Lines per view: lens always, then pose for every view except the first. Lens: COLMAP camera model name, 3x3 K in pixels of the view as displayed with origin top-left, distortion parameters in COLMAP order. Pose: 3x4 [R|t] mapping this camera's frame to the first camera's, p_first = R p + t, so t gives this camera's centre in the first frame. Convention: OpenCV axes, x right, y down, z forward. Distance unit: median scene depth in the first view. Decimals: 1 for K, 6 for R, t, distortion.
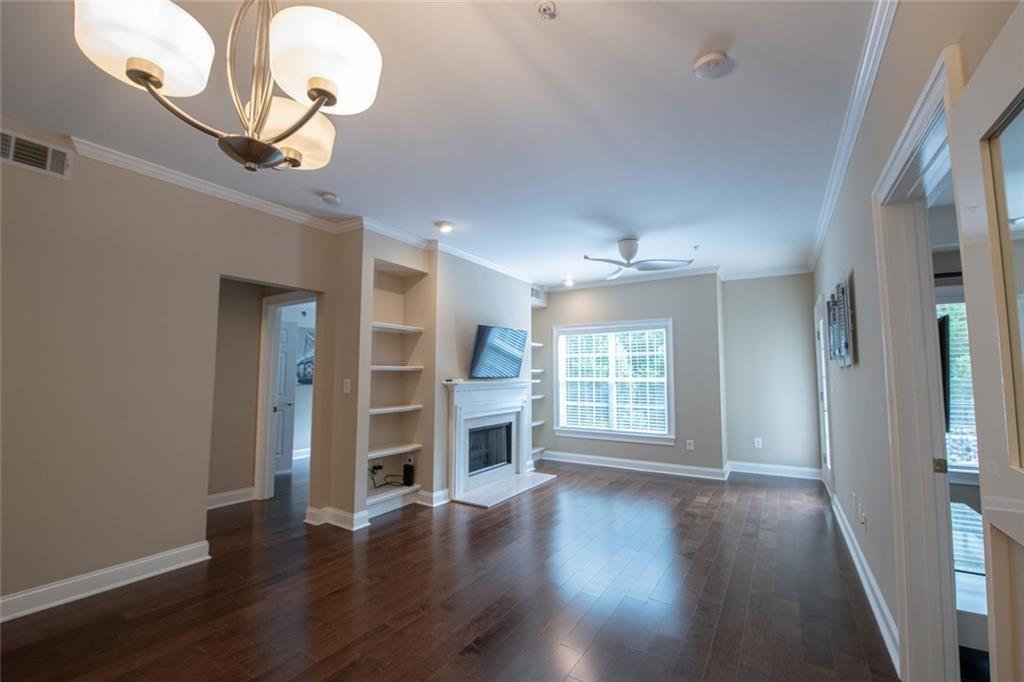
lens RADIAL K [[429.4, 0, 512.0], [0, 429.4, 341.0], [0, 0, 1]] dist [-0.011207, -0.000621]
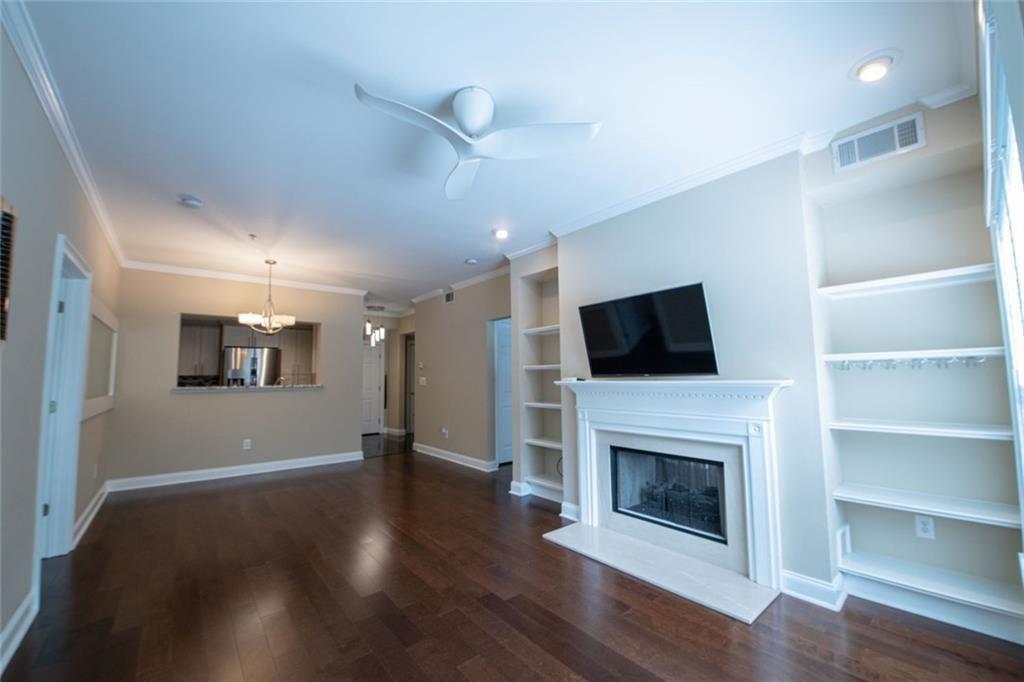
lens RADIAL K [[405.4, 0, 512.0], [0, 405.4, 341.0], [0, 0, 1]] dist [-0.012679, -0.000485]
pose [[-0.307965, -0.078504, -0.948153, 0.537875], [0.088512, 0.989904, -0.110710, 0.076459], [0.947271, -0.118017, -0.297907, 0.917535]]
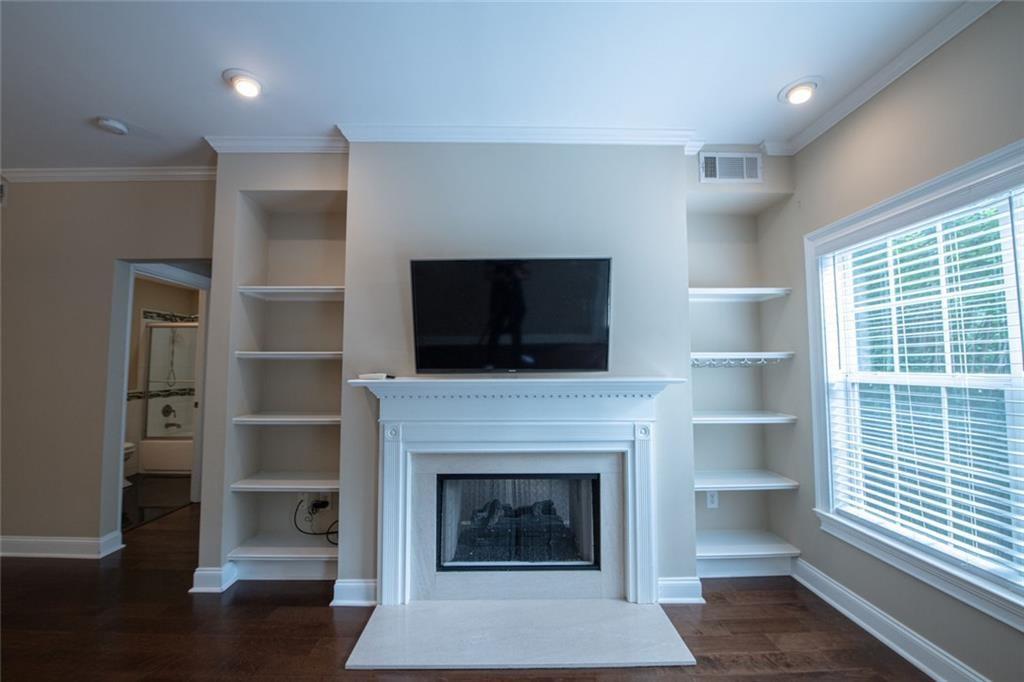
lens RADIAL K [[409.7, 0, 512.0], [0, 409.7, 341.0], [0, 0, 1]] dist [-0.014420, -0.000103]
pose [[0.544210, -0.052492, -0.837305, 0.302236], [0.067566, 0.997541, -0.018622, 0.055923], [0.836224, -0.046439, 0.546418, 0.702919]]
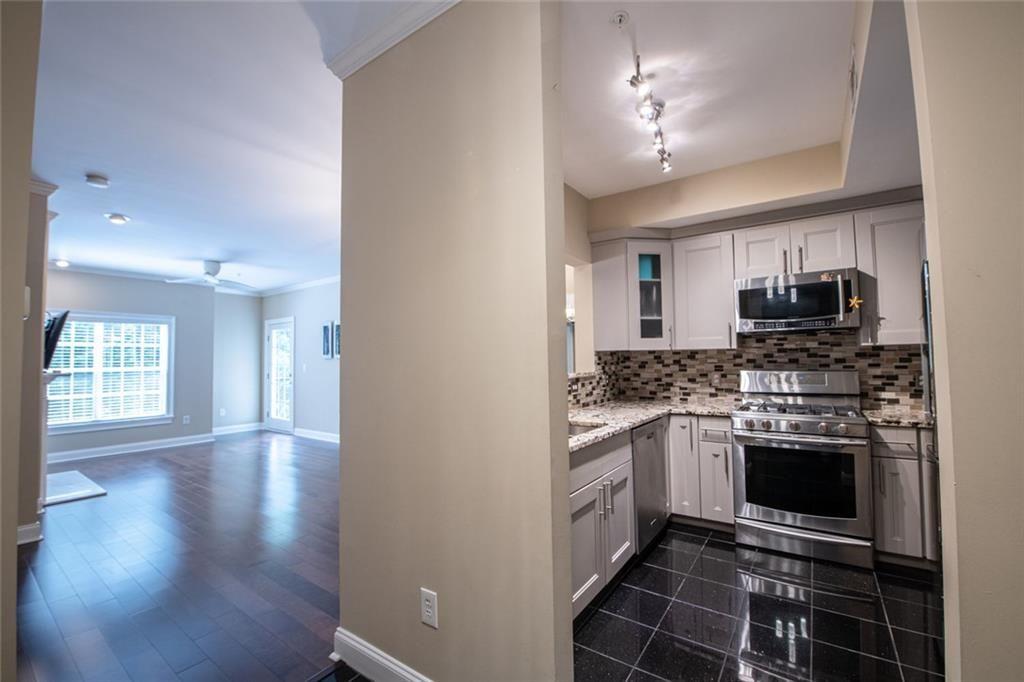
lens RADIAL K [[429.4, 0, 512.0], [0, 429.4, 341.0], [0, 0, 1]] dist [-0.011207, -0.000621]
pose [[0.055893, 0.043835, 0.997474, -0.778949], [-0.064076, 0.997134, -0.040230, 0.002087], [-0.996379, -0.061665, 0.058542, -0.006376]]
